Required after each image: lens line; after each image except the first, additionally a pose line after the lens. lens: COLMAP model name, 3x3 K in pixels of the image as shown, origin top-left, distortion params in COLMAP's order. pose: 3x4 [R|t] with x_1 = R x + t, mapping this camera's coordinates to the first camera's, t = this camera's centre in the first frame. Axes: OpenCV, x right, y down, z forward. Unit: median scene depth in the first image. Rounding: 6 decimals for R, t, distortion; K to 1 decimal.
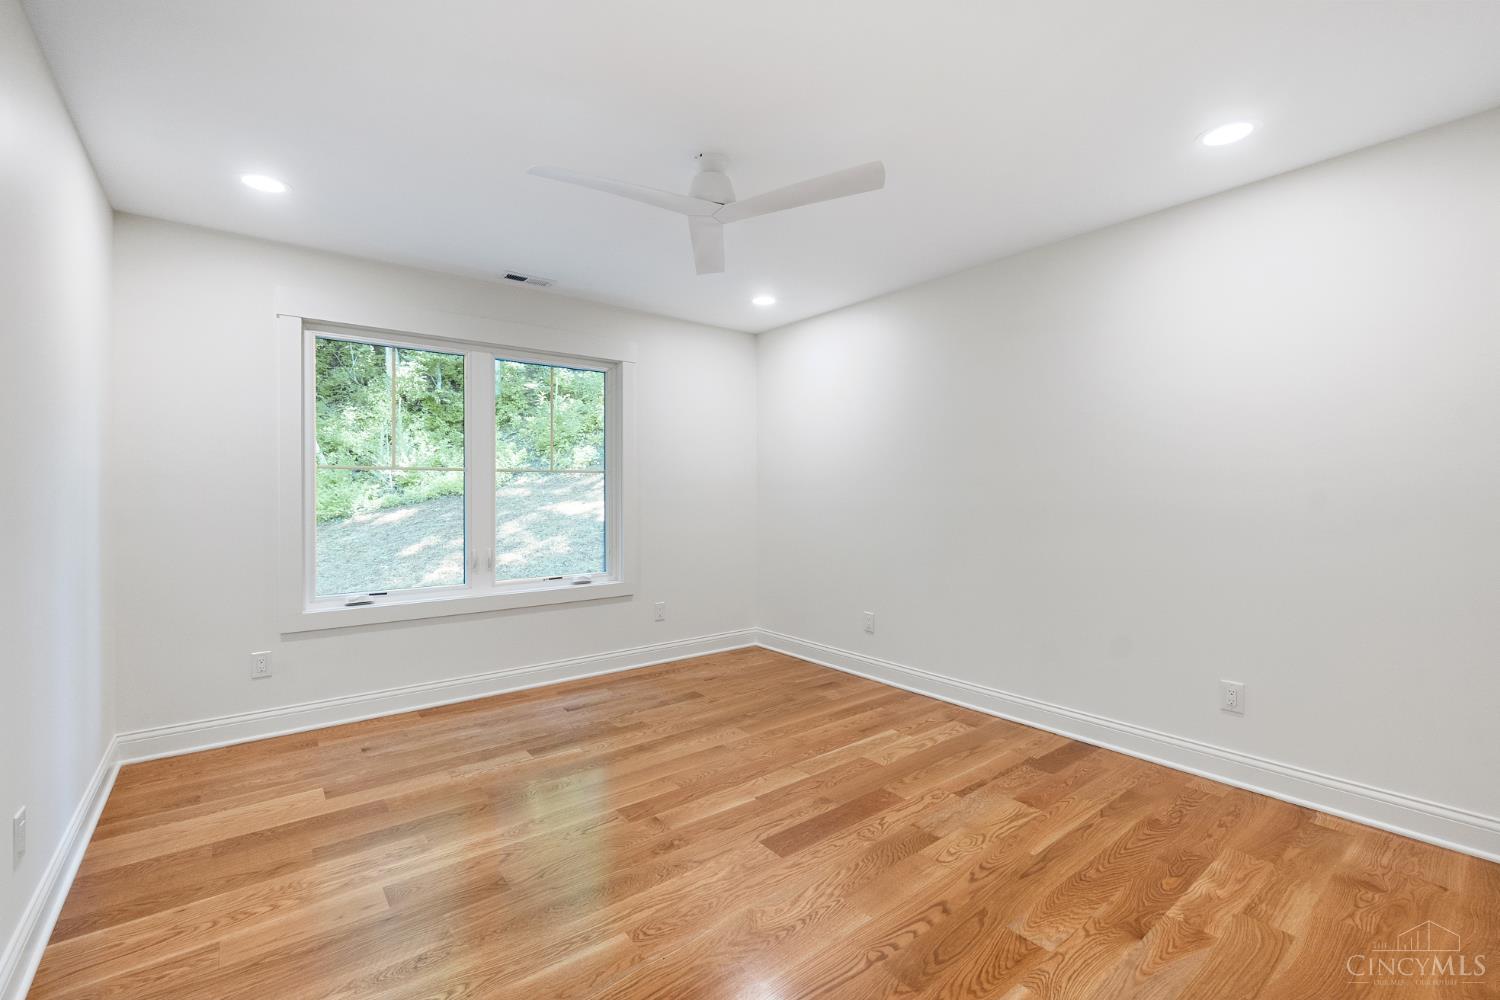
lens RADIAL K [[646.3, 0, 755.0], [0, 646.3, 493.7], [0, 0, 1]] dist [0.001092, 0.000239]
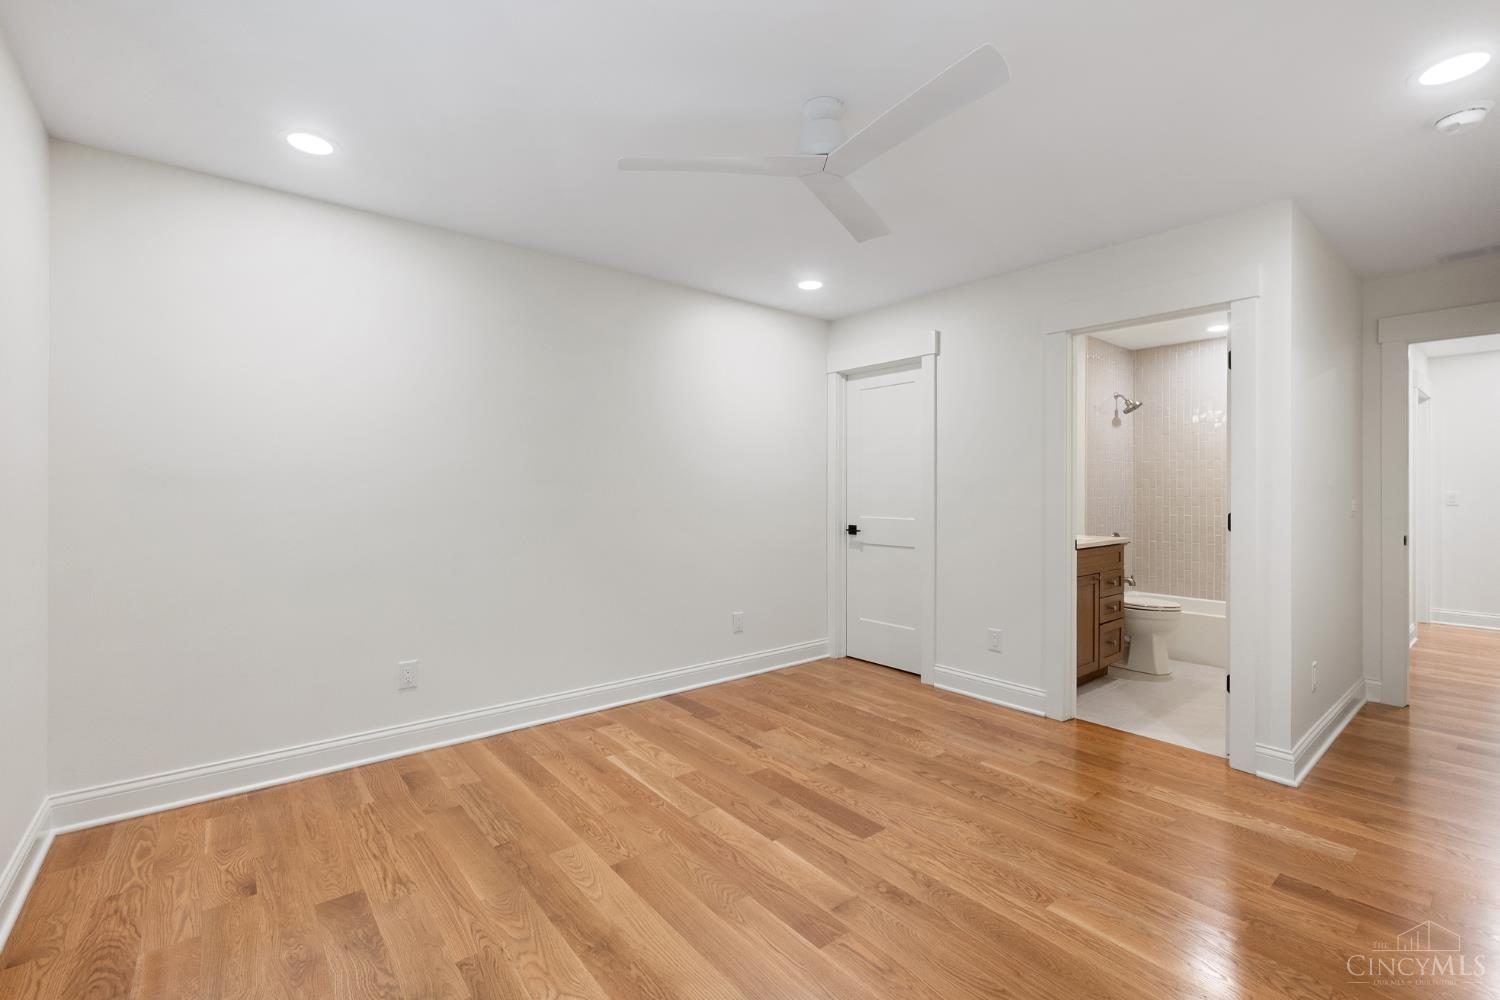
lens RADIAL K [[646.3, 0, 756.5], [0, 646.3, 498.0], [0, 0, 1]] dist [0.001092, 0.000239]
pose [[-0.016222, -0.005632, 0.999853, -0.798954], [0.000803, 0.999984, 0.005646, 0.007862], [-0.999868, 0.000894, -0.016217, 0.962367]]
